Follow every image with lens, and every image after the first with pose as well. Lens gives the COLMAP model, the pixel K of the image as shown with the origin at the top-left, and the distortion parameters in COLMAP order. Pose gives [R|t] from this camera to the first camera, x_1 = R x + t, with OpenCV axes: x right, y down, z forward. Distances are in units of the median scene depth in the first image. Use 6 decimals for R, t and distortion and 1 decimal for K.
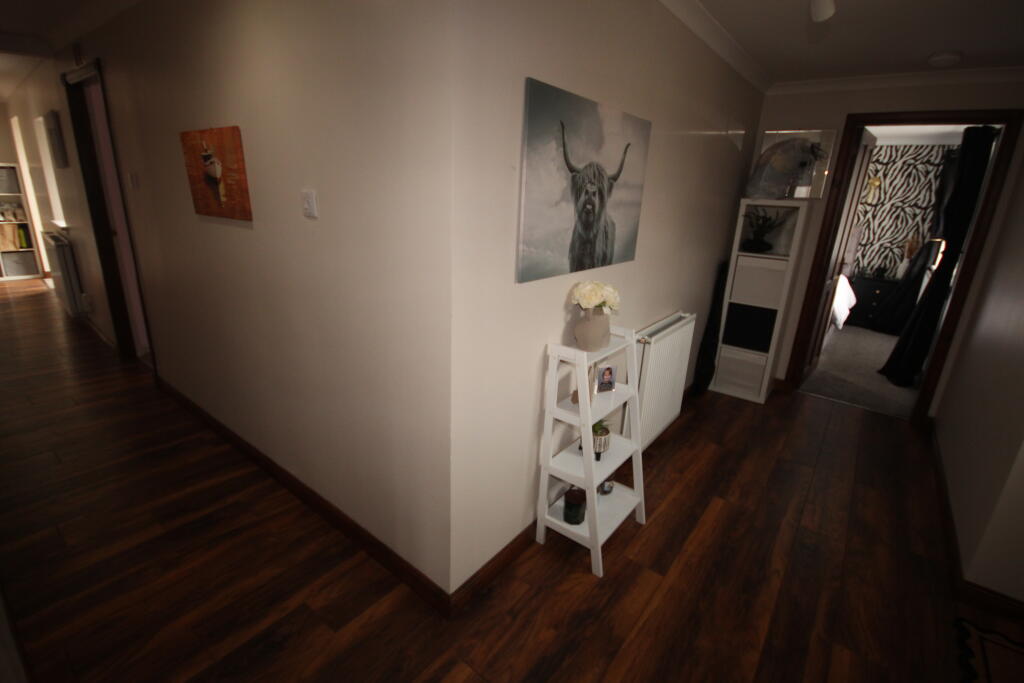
lens RADIAL K [[469.3, 0, 519.5], [0, 469.3, 340.2], [0, 0, 1]] dist [0.001513, -0.008895]
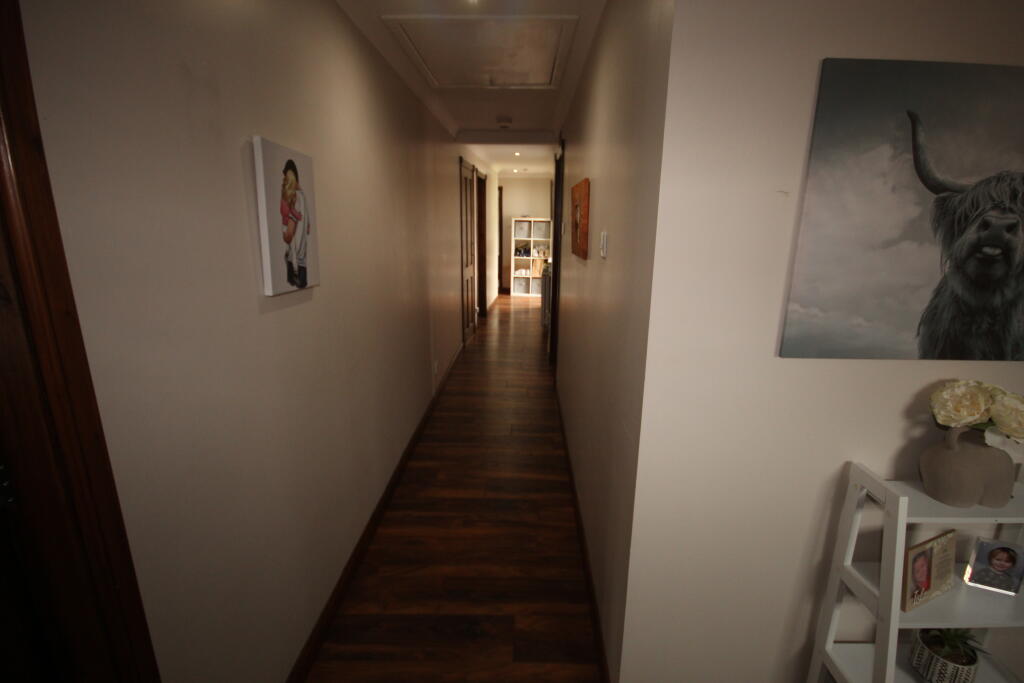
lens RADIAL K [[469.3, 0, 519.5], [0, 469.3, 340.2], [0, 0, 1]] dist [0.001513, -0.008895]
pose [[0.604990, 0.159412, -0.780112, 0.264592], [-0.229730, 0.973035, 0.020675, -0.063582], [0.762372, 0.166707, 0.625298, 0.245724]]
